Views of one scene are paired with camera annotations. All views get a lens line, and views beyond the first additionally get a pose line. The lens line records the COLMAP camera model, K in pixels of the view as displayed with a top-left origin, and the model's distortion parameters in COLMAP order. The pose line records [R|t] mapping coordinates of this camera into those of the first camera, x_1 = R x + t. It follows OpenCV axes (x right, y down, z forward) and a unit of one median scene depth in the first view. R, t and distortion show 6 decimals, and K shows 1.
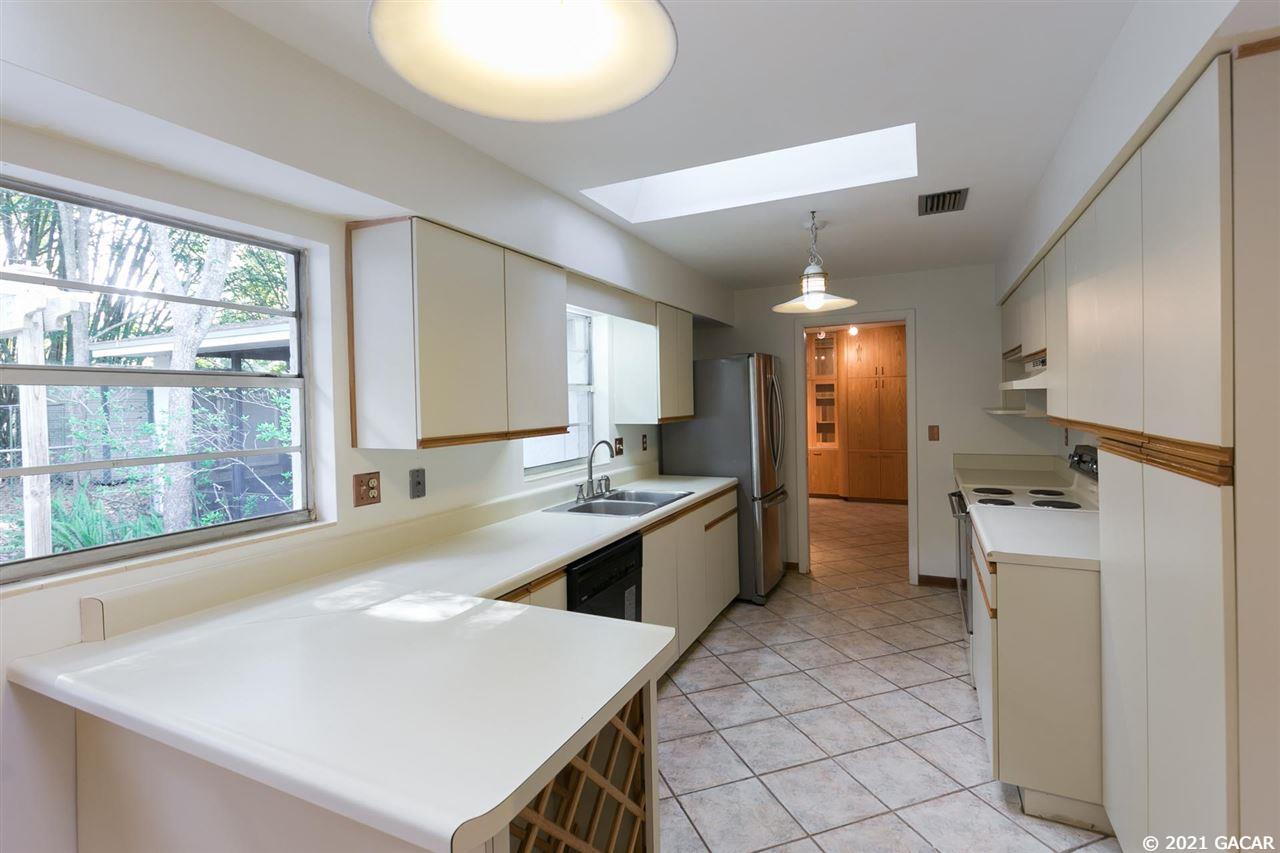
lens RADIAL K [[589.4, 0, 629.8], [0, 589.4, 407.5], [0, 0, 1]] dist [0.001414, 0.001029]
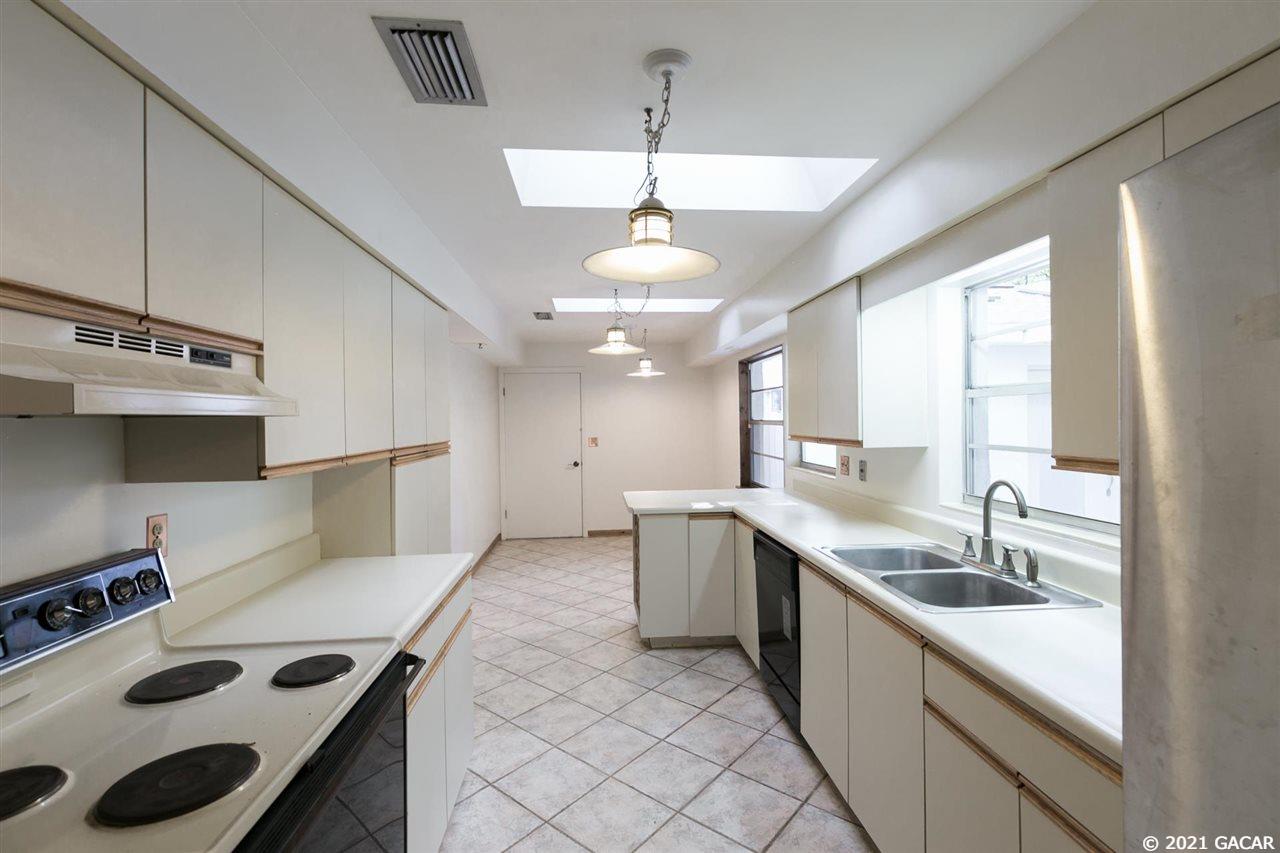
lens RADIAL K [[589.4, 0, 642.0], [0, 589.4, 422.3], [0, 0, 1]] dist [0.001414, 0.001029]
pose [[-0.853260, 0.036670, -0.520195, 0.744998], [0.025329, 0.999262, 0.028894, -0.034237], [0.520870, 0.011478, -0.853559, 1.760760]]
